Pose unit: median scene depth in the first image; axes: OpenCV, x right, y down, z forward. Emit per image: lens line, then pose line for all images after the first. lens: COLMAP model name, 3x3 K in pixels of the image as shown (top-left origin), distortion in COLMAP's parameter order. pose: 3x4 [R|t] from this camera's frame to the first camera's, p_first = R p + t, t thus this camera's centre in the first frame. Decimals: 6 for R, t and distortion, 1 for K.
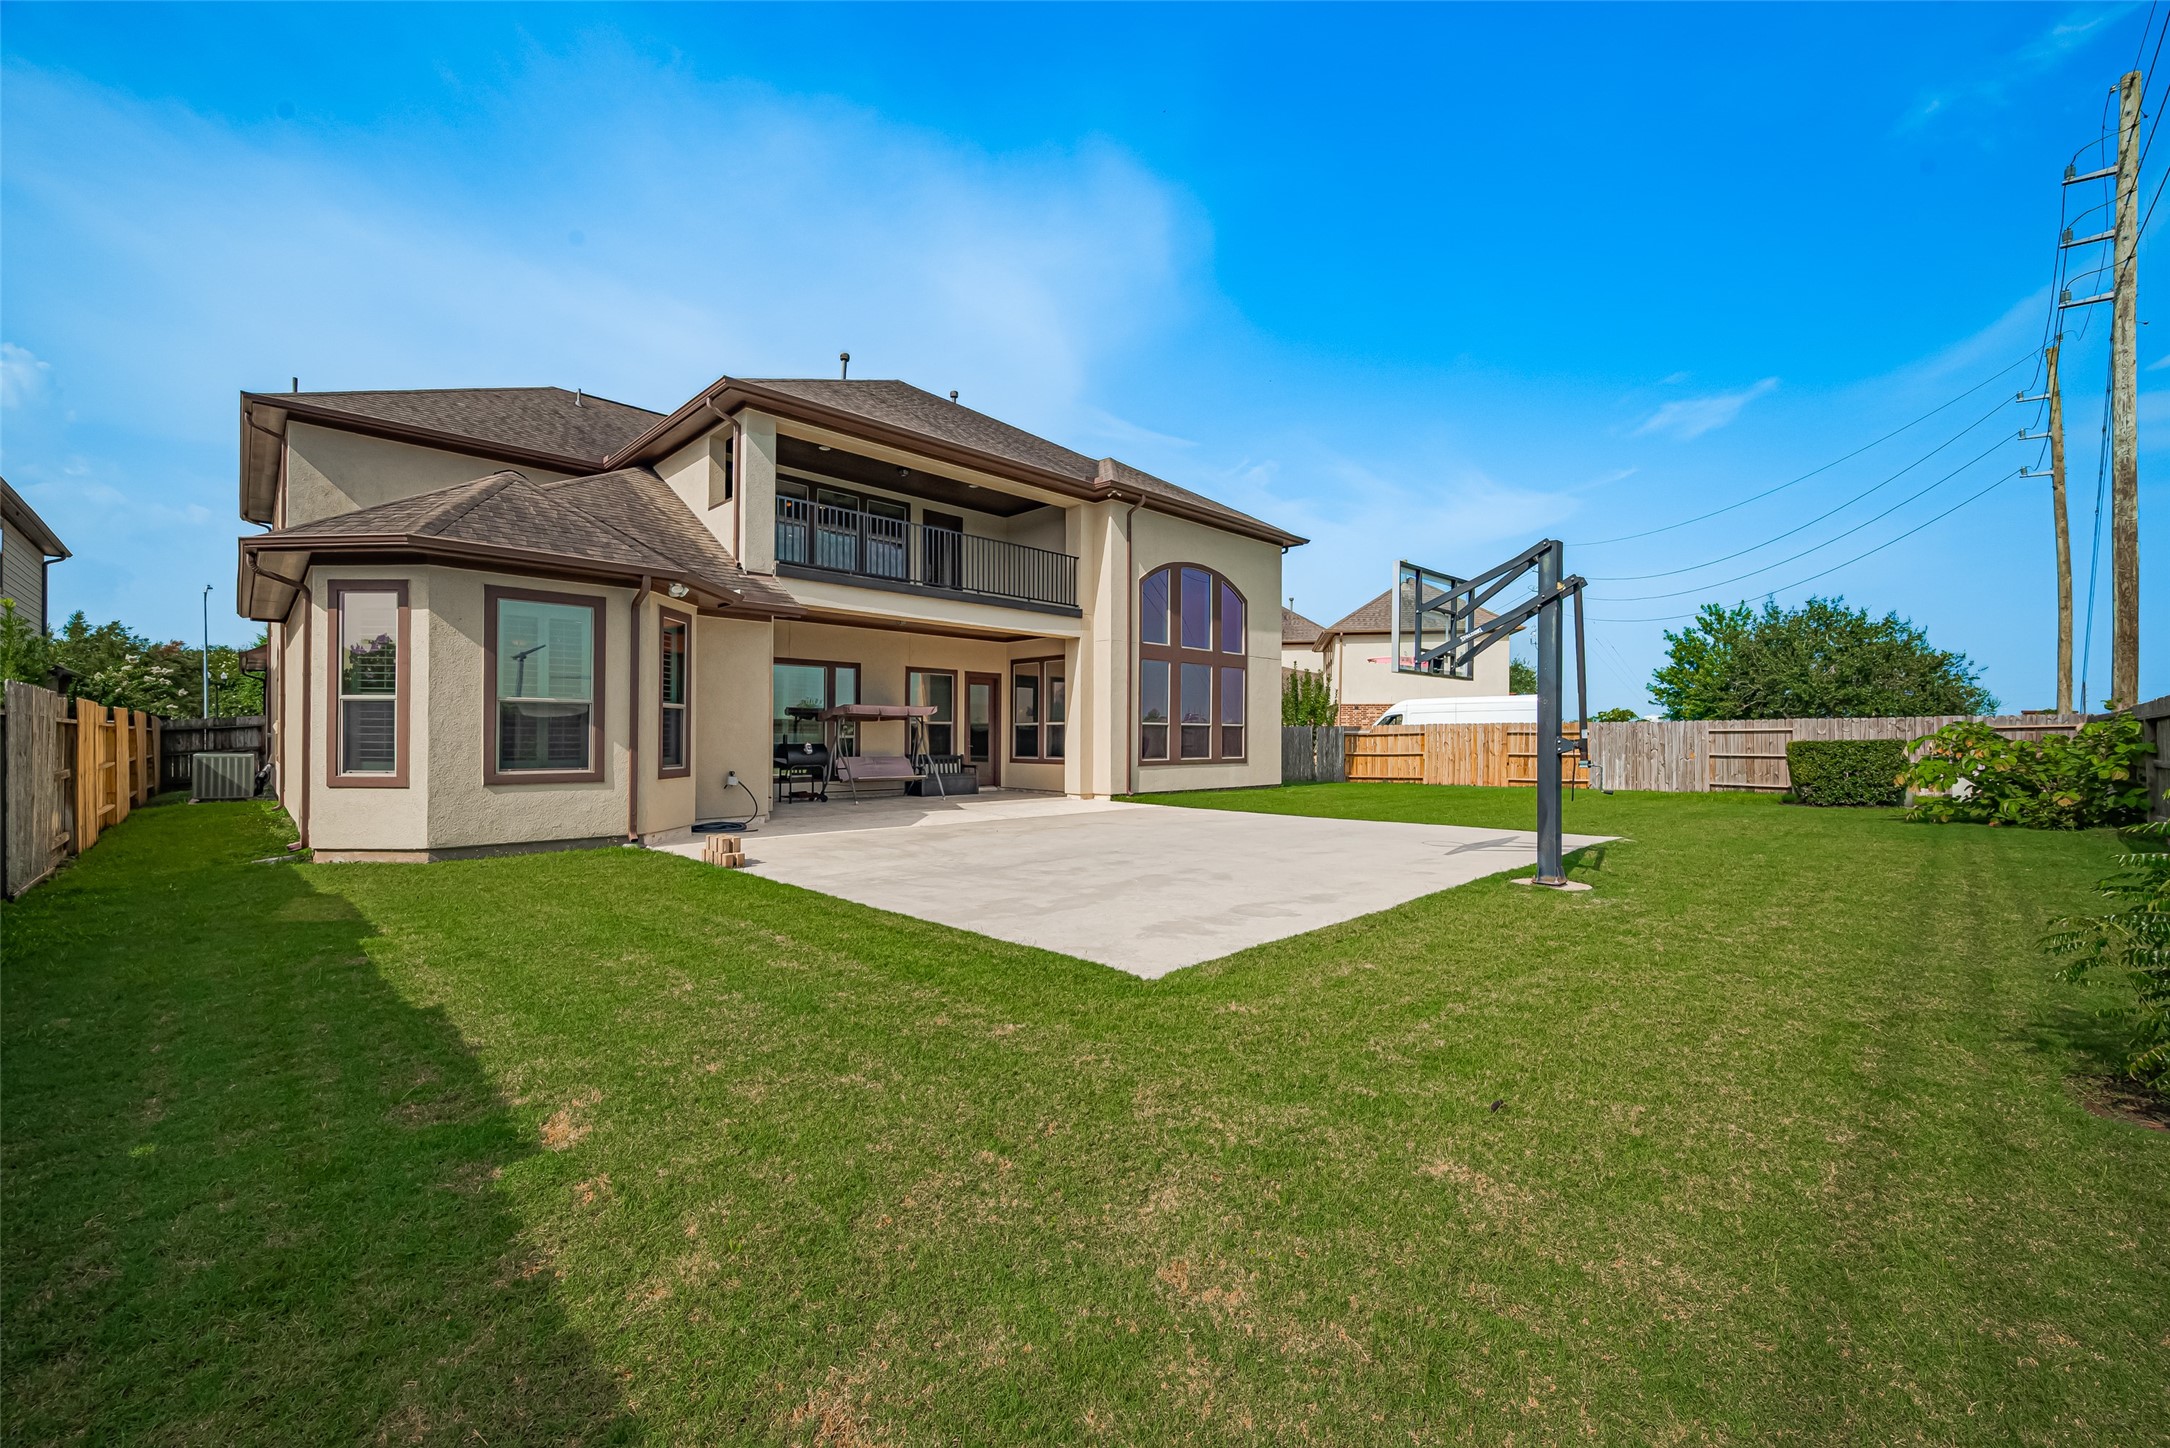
lens RADIAL K [[863.2, 0, 1099.3], [0, 863.2, 735.4], [0, 0, 1]] dist [-0.002981, -0.000049]
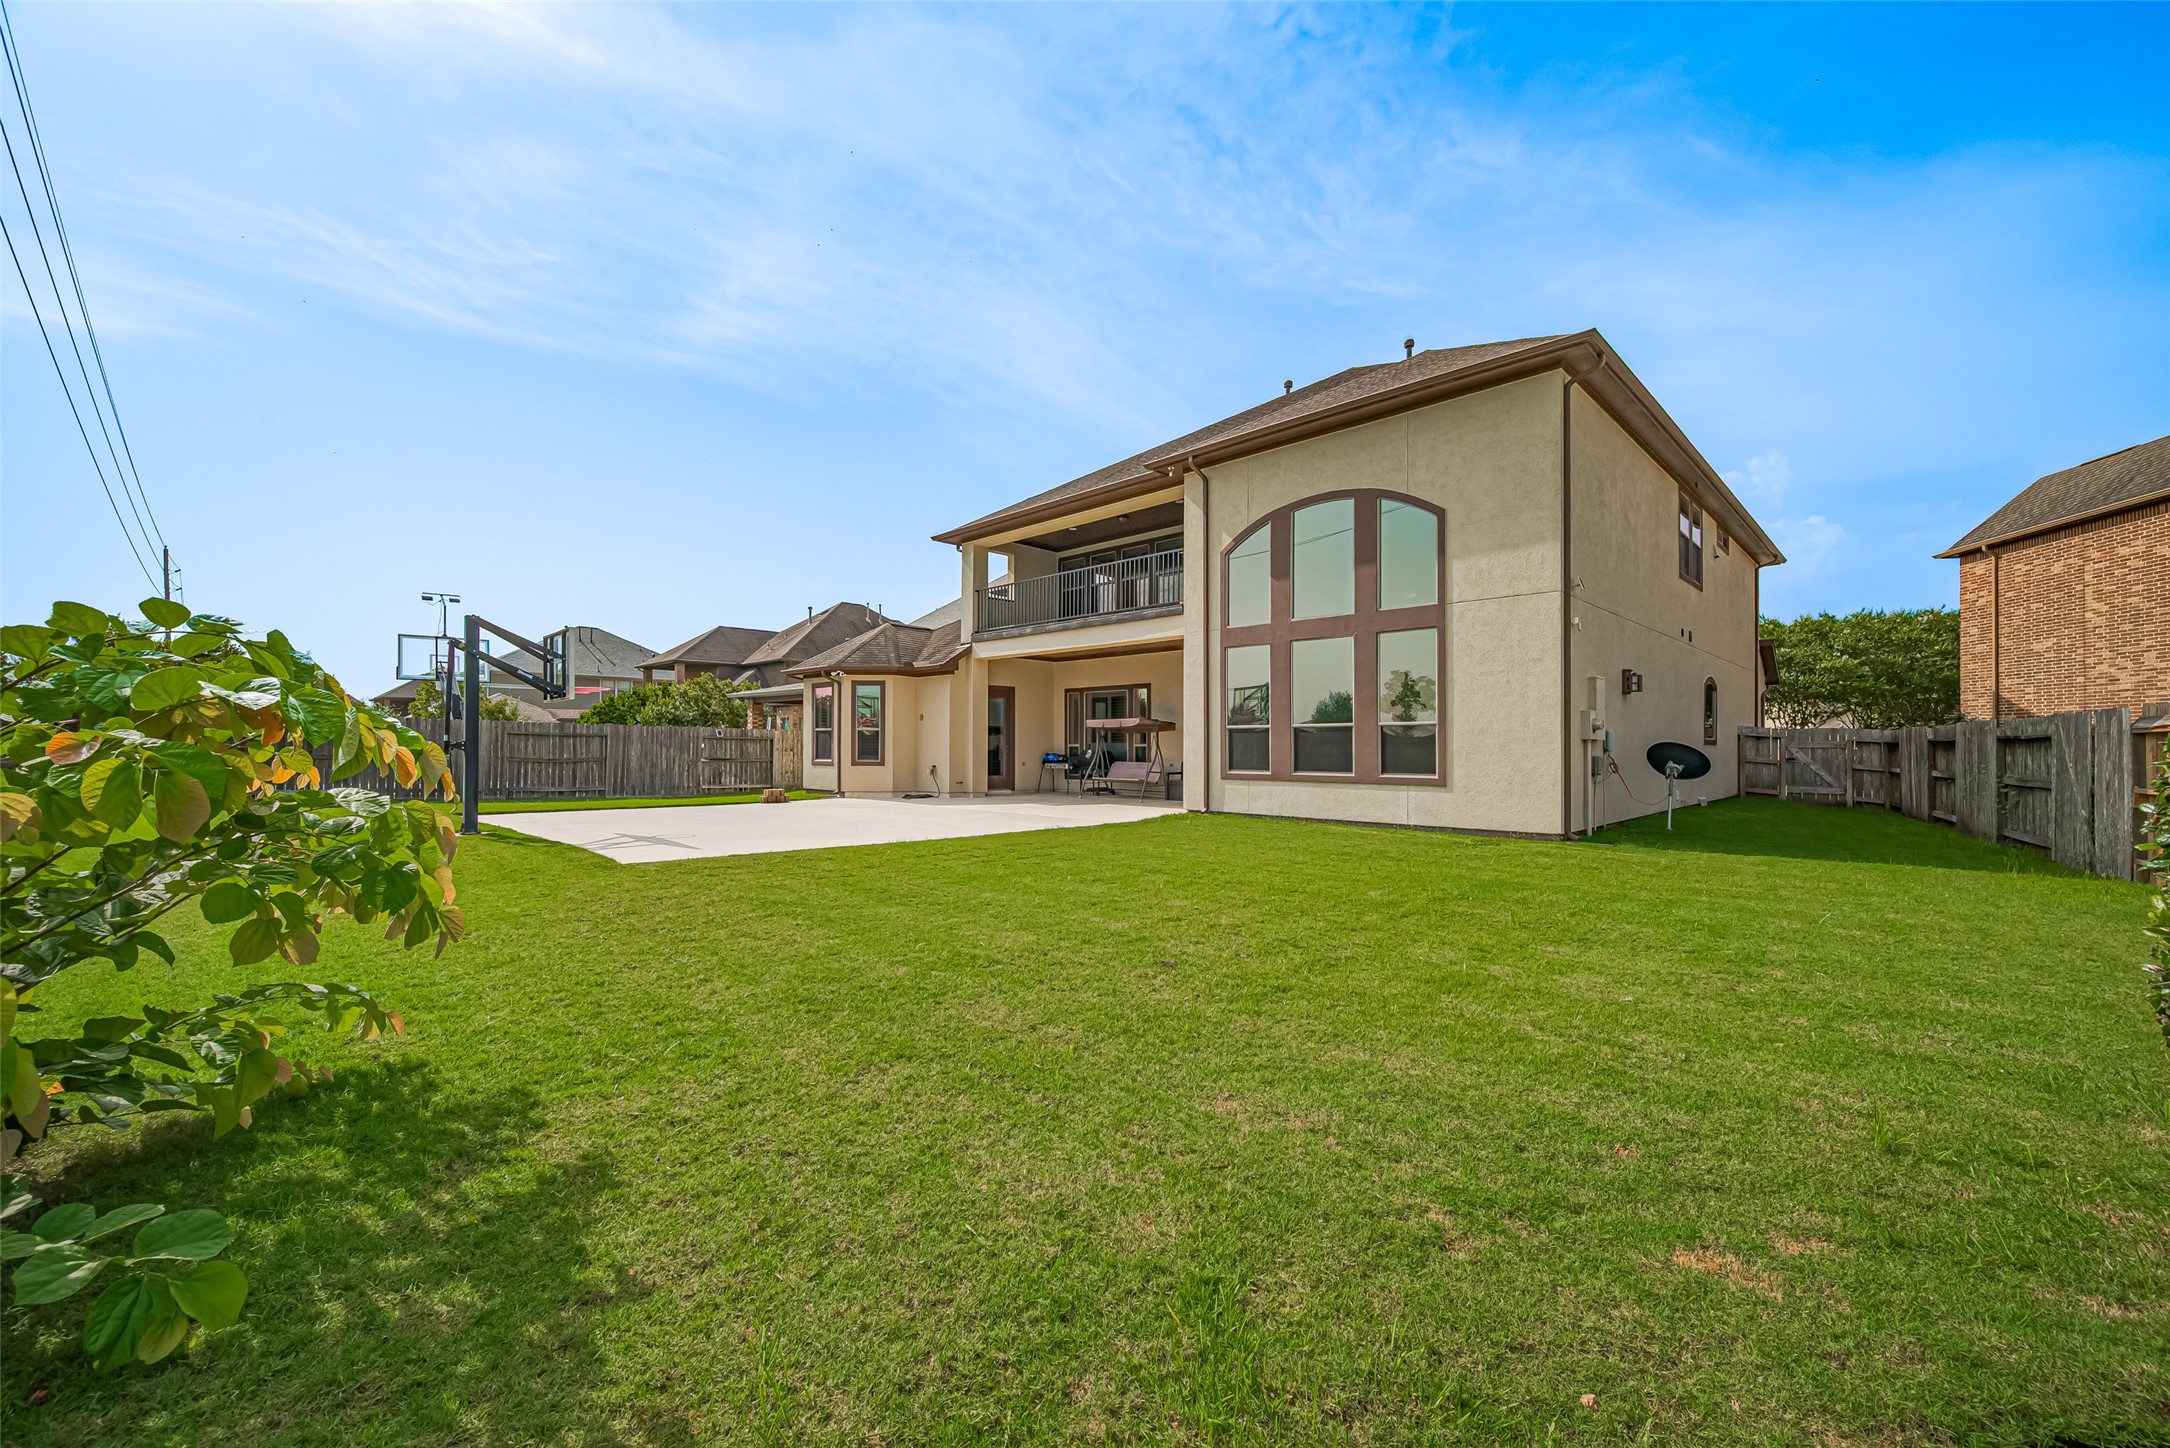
lens RADIAL K [[863.2, 0, 1099.3], [0, 863.2, 735.4], [0, 0, 1]] dist [-0.002981, -0.000049]
pose [[0.012736, -0.015911, -0.999792, 0.880005], [0.001459, 0.999873, -0.015894, 0.006848], [0.999918, -0.001256, 0.012758, 0.889571]]
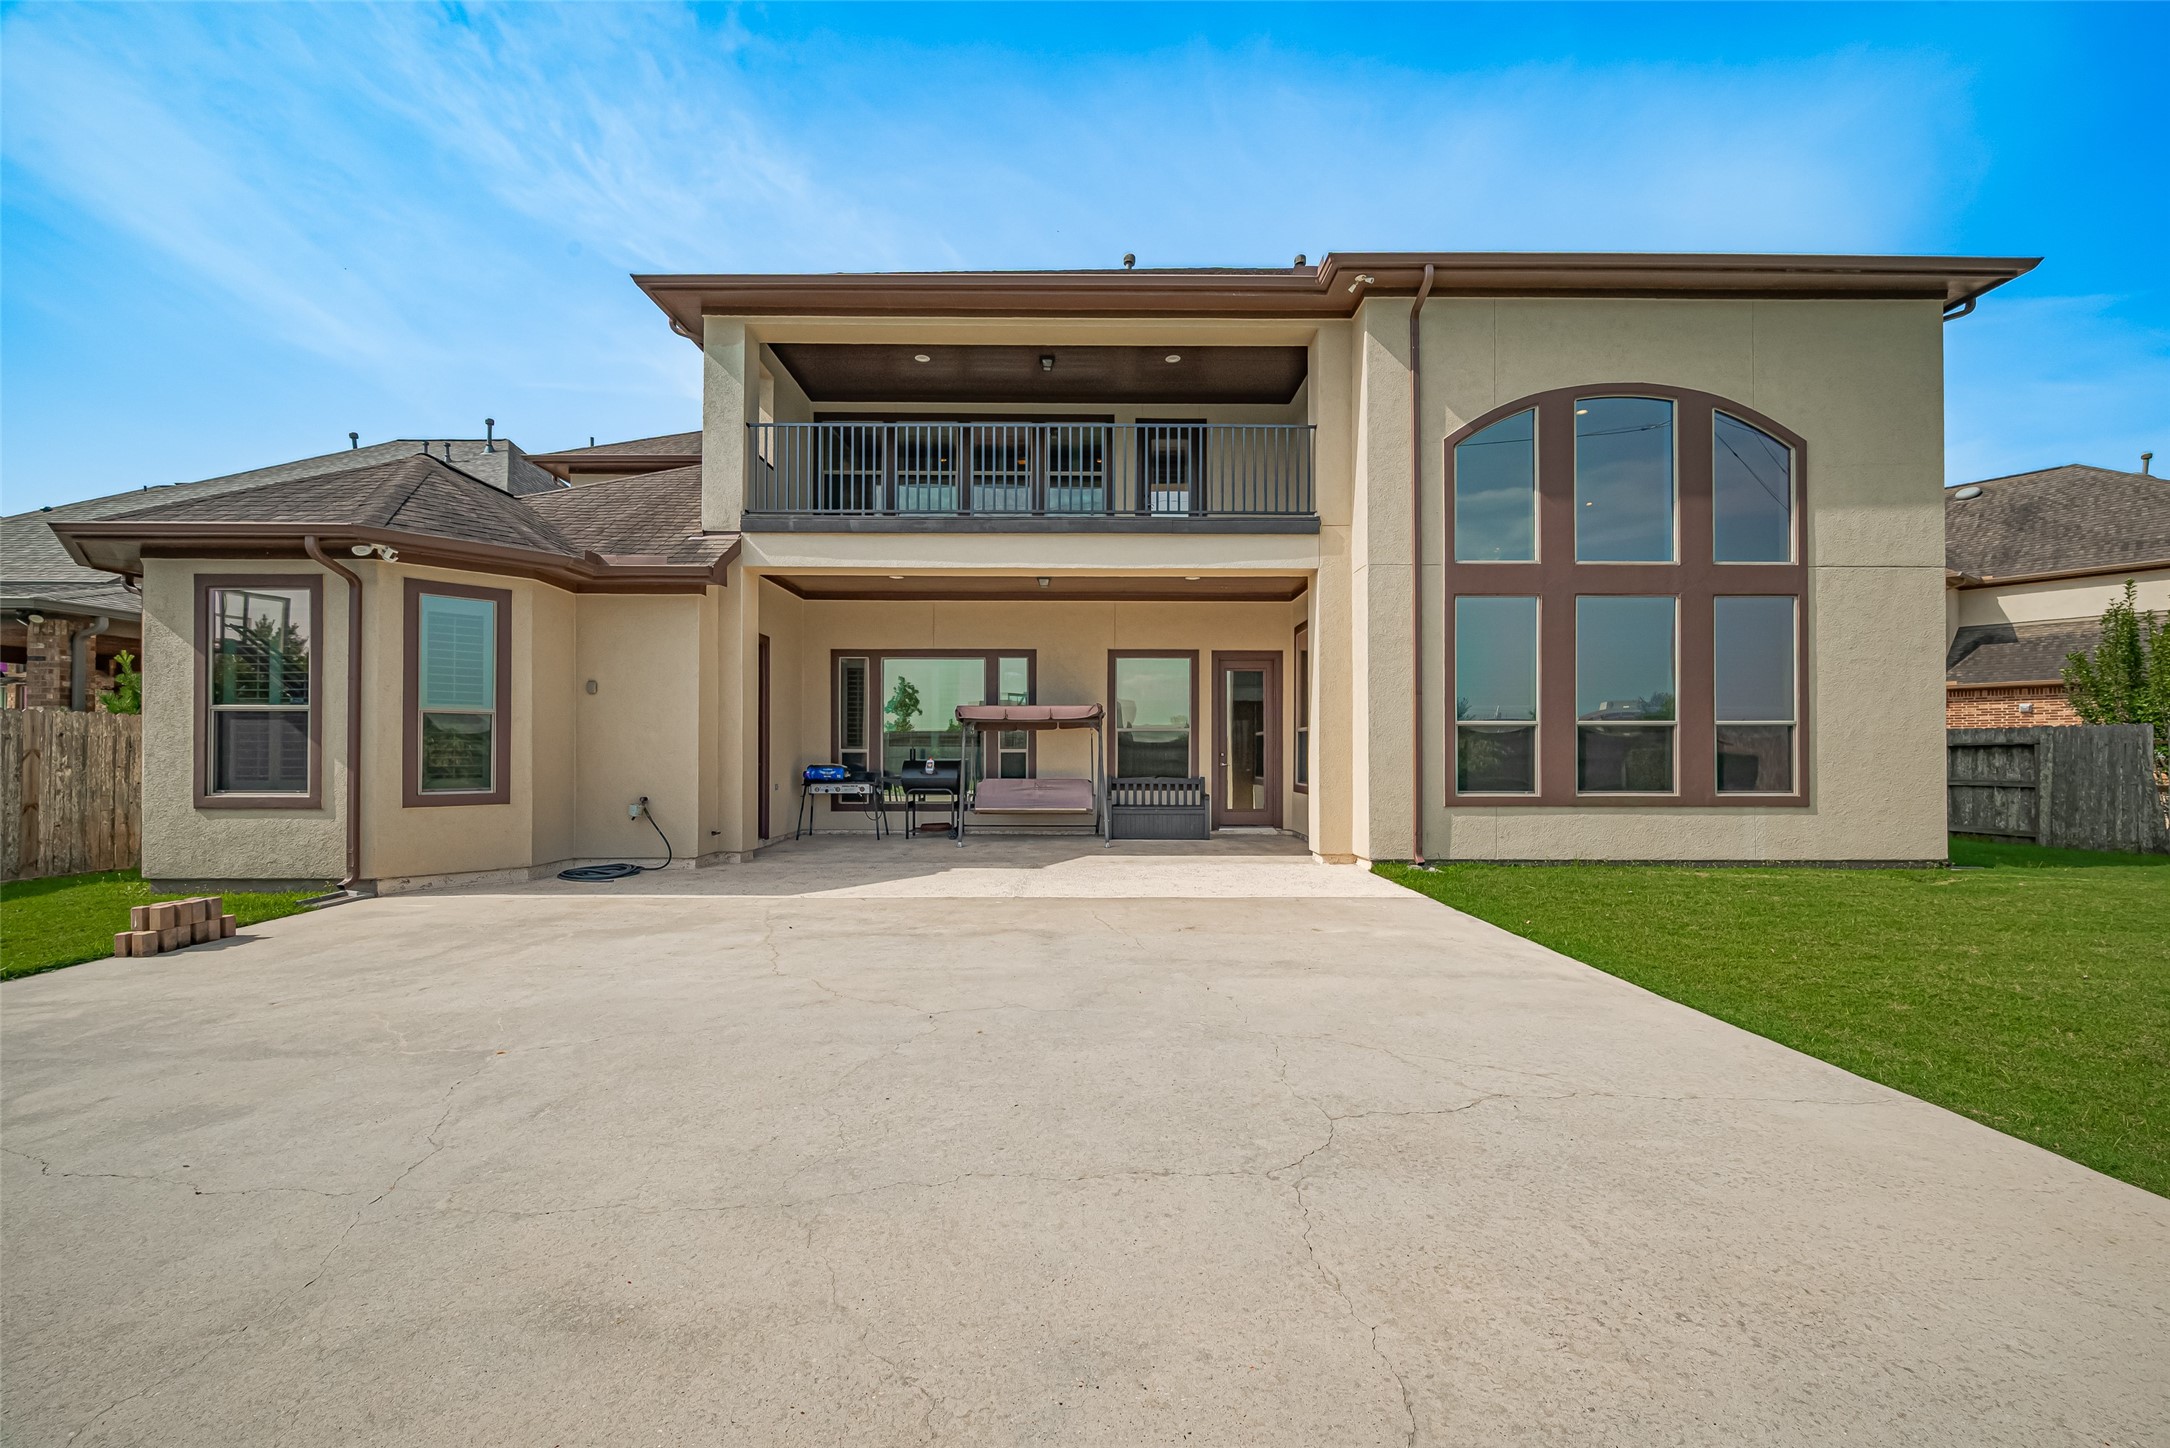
lens RADIAL K [[865.6, 0, 1089.8], [0, 865.6, 742.5], [0, 0, 1]] dist [-0.000611, 0.000182]
pose [[0.713128, -0.009877, -0.700965, 0.257627], [0.003808, 0.999941, -0.010216, 0.001999], [0.701024, 0.004616, 0.713123, 0.499123]]
